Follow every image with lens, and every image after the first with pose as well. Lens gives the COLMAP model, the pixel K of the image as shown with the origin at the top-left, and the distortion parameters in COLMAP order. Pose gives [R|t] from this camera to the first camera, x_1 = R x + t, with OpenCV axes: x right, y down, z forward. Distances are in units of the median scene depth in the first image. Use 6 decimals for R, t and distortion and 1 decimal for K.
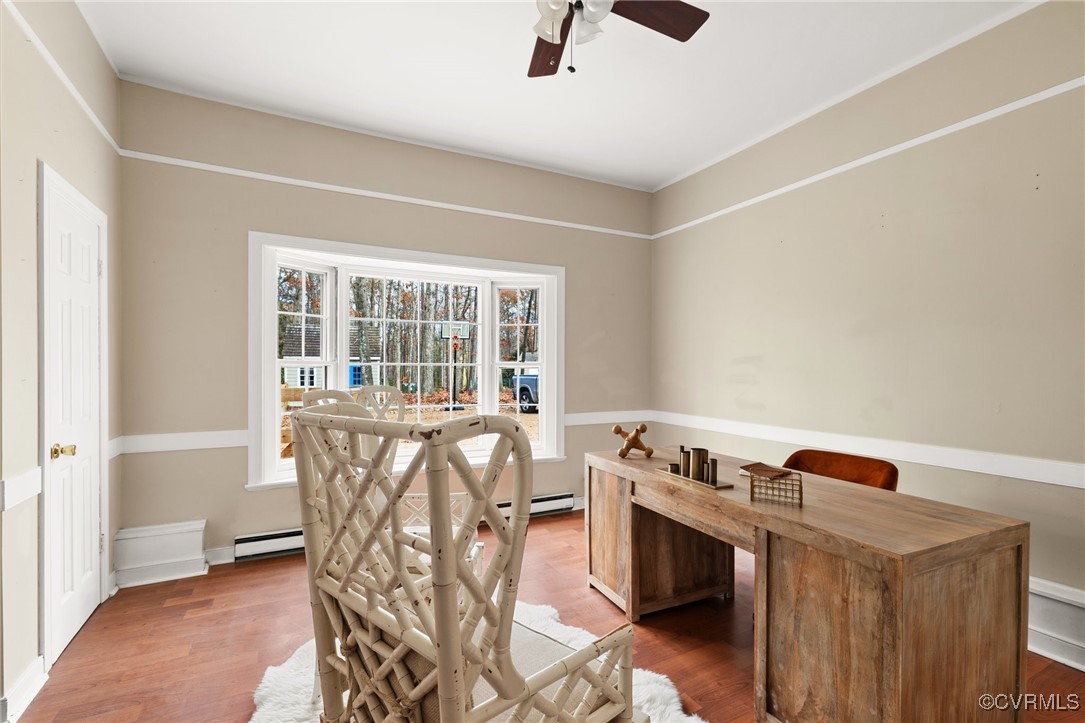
lens RADIAL K [[474.6, 0, 539.4], [0, 474.6, 371.3], [0, 0, 1]] dist [0.002127, -0.000862]
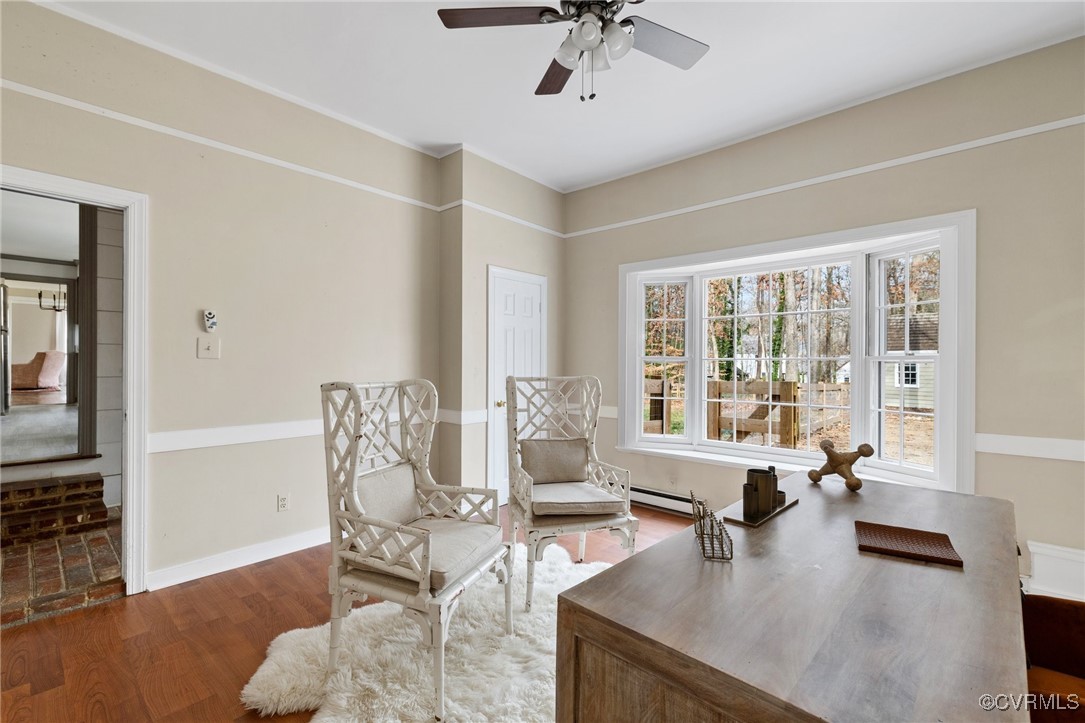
lens RADIAL K [[474.6, 0, 538.8], [0, 474.6, 359.2], [0, 0, 1]] dist [0.002127, -0.000862]
pose [[0.355470, -0.007414, -0.934658, 0.522784], [-0.008326, 0.999904, -0.011098, 0.000310], [0.934651, 0.011727, 0.355374, 0.238048]]
